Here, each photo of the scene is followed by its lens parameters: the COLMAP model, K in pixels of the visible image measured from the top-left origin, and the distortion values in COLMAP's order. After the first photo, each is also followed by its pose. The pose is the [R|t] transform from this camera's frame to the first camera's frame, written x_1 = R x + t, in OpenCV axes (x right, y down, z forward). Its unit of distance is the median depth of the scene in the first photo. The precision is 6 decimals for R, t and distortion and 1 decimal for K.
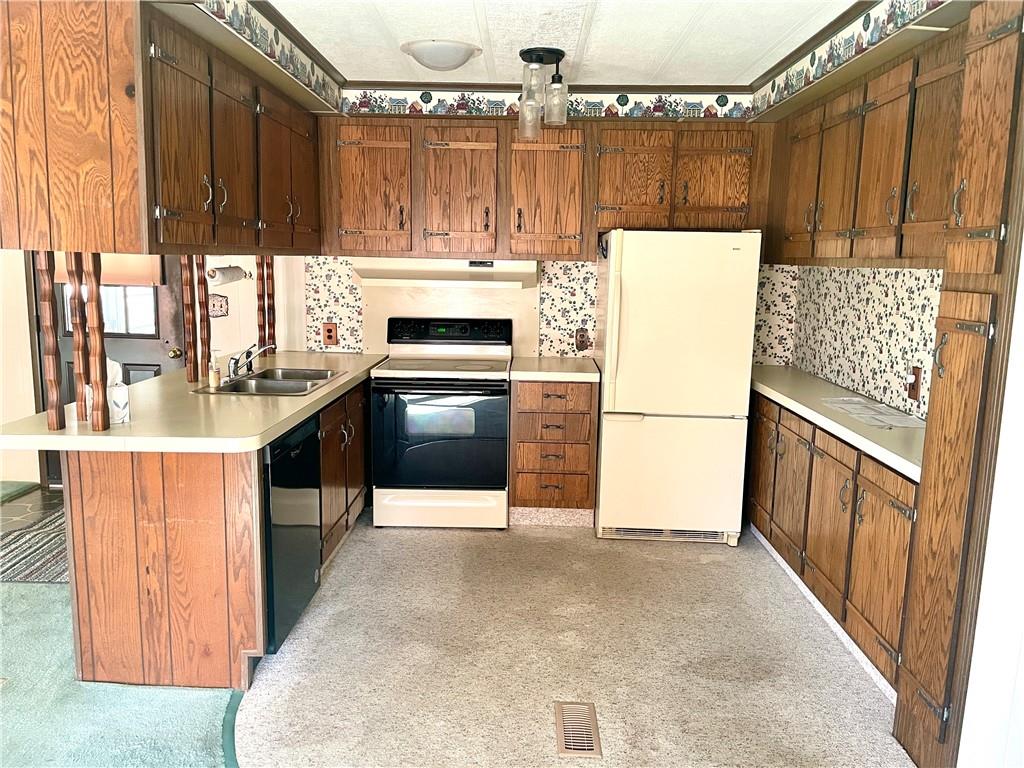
lens RADIAL K [[786.0, 0, 515.7], [0, 786.0, 387.1], [0, 0, 1]] dist [0.056021, -0.052348]
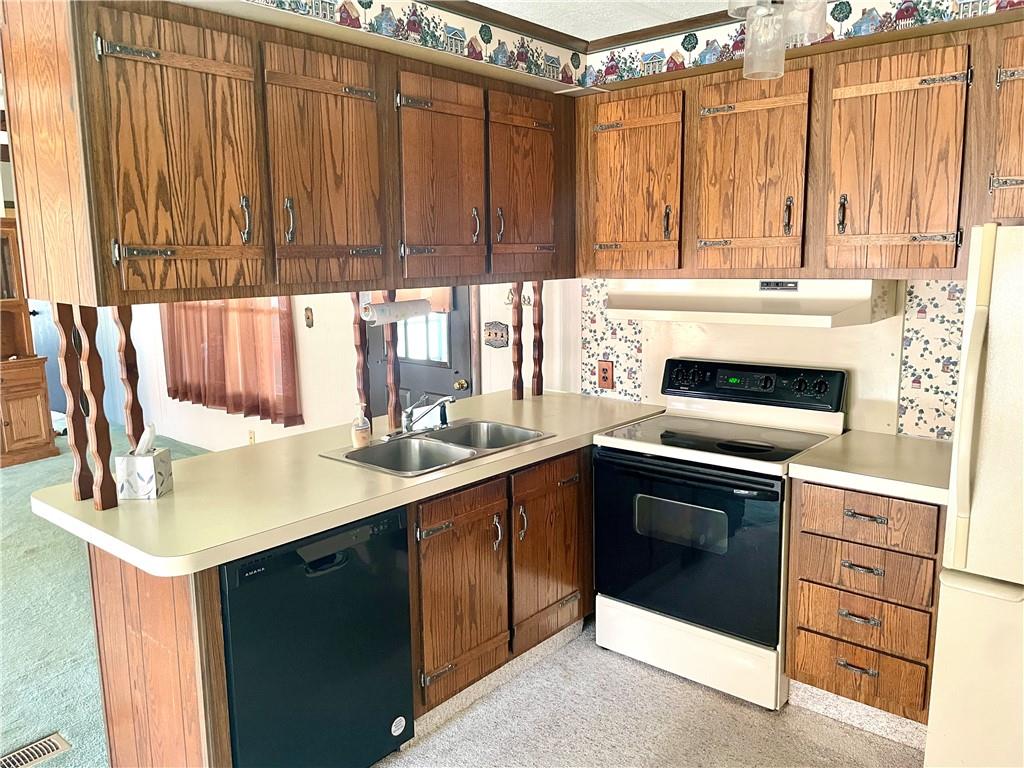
lens RADIAL K [[786.0, 0, 504.0], [0, 786.0, 380.9], [0, 0, 1]] dist [0.056021, -0.052348]
pose [[0.765144, 0.070929, -0.639941, 0.205281], [-0.071739, 0.997116, 0.024743, -0.080329], [0.639850, 0.026977, 0.768026, 0.367521]]
